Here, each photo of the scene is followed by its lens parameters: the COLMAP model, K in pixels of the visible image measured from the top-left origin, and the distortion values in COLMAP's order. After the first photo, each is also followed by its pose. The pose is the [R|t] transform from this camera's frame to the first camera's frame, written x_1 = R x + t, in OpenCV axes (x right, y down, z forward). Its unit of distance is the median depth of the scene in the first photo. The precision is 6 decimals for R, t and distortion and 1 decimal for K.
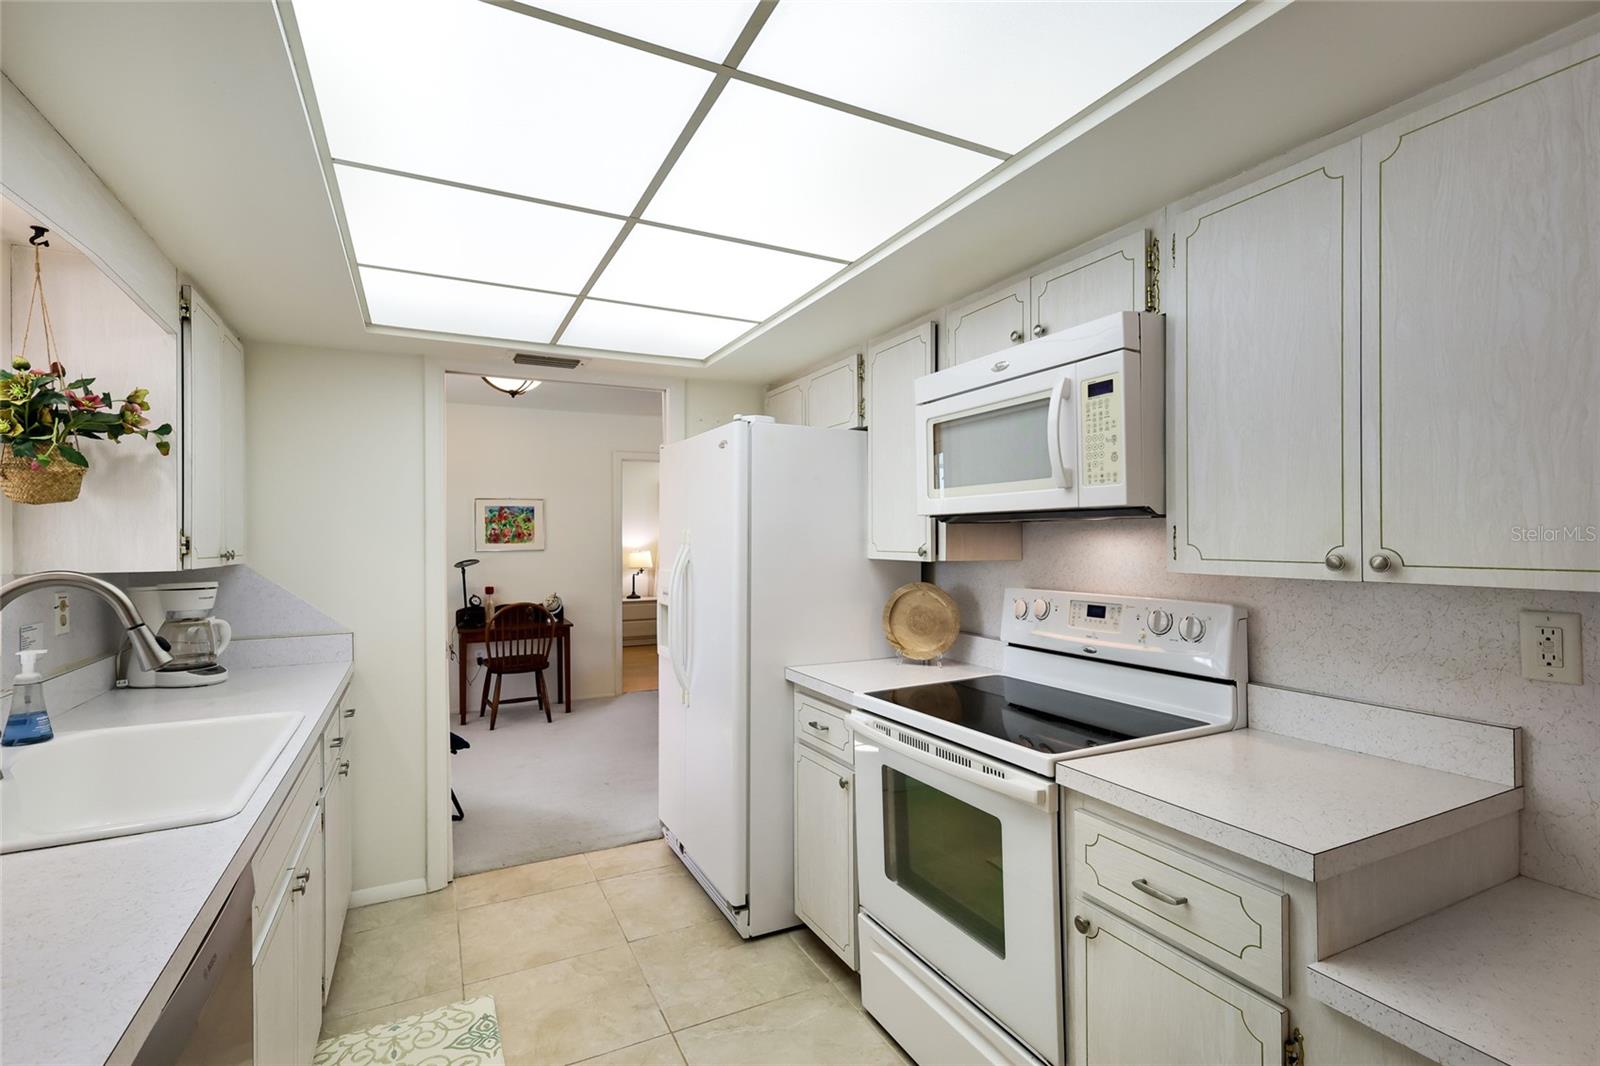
lens RADIAL K [[744.8, 0, 807.3], [0, 744.8, 531.4], [0, 0, 1]] dist [0.002345, 0.000490]
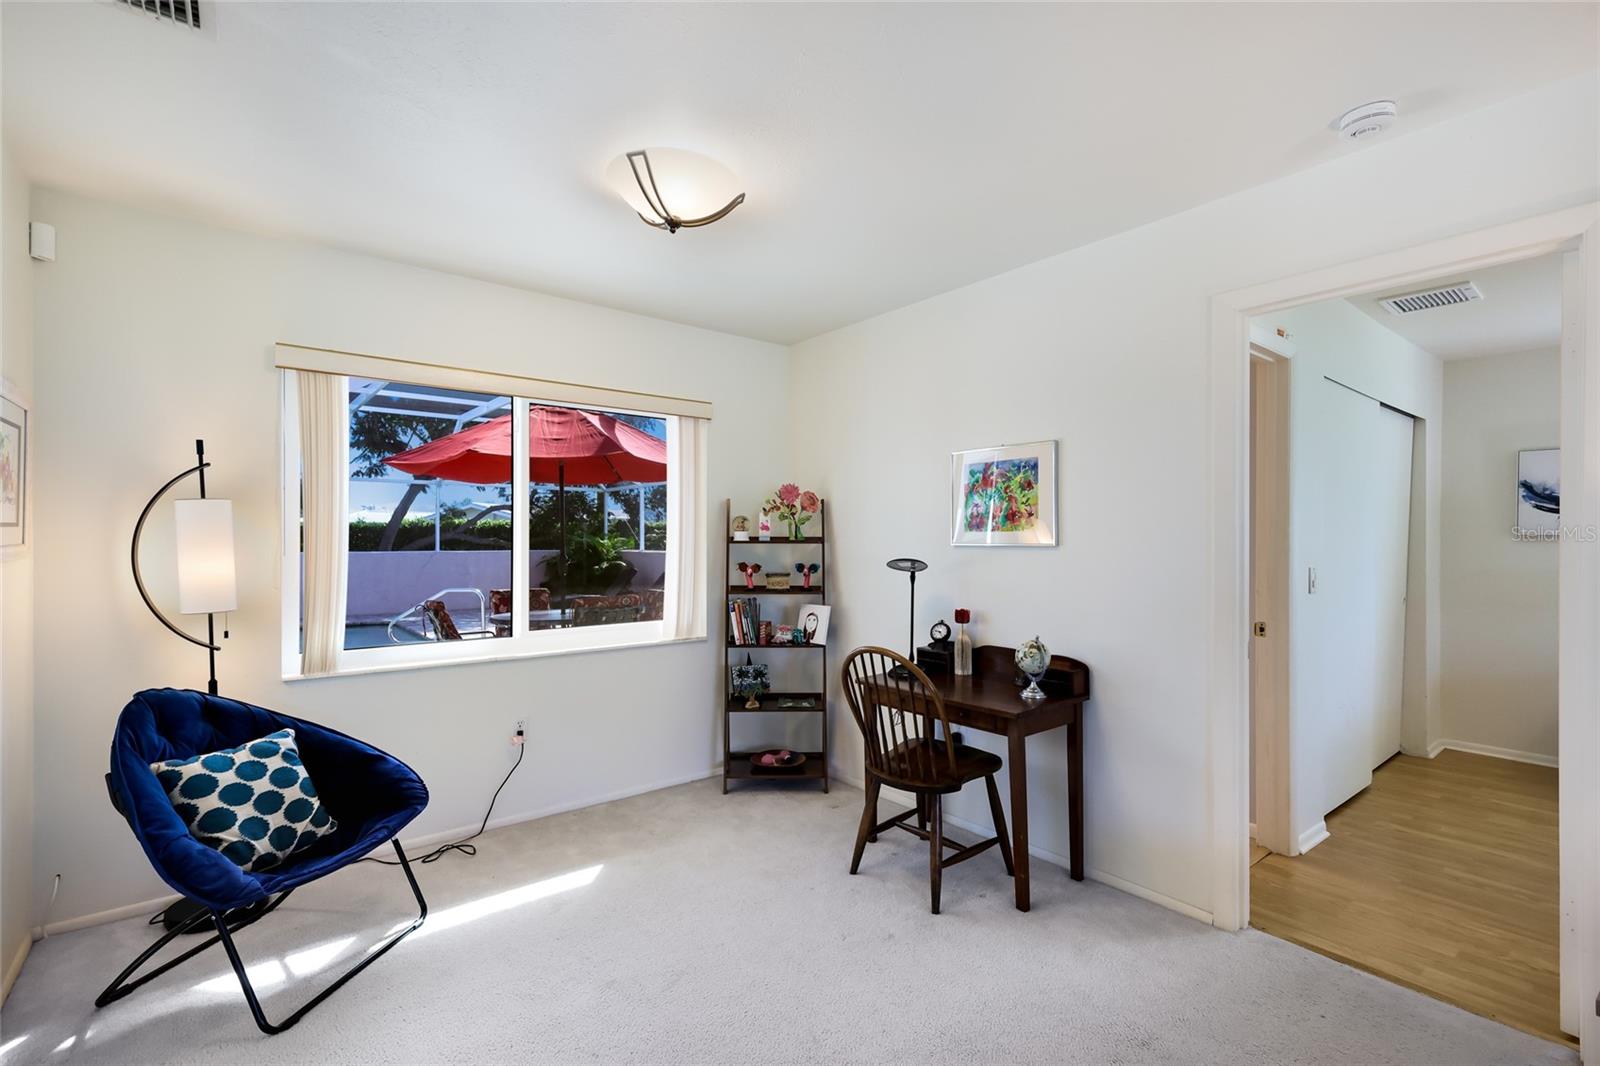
lens RADIAL K [[719.1, 0, 800.0], [0, 719.1, 533.0], [0, 0, 1]] dist [0.000906, 0.000081]
pose [[0.206205, 0.001050, -0.978508, 0.070772], [0.003339, 0.999993, 0.001777, 0.015925], [0.978503, -0.003634, 0.206200, 0.759454]]
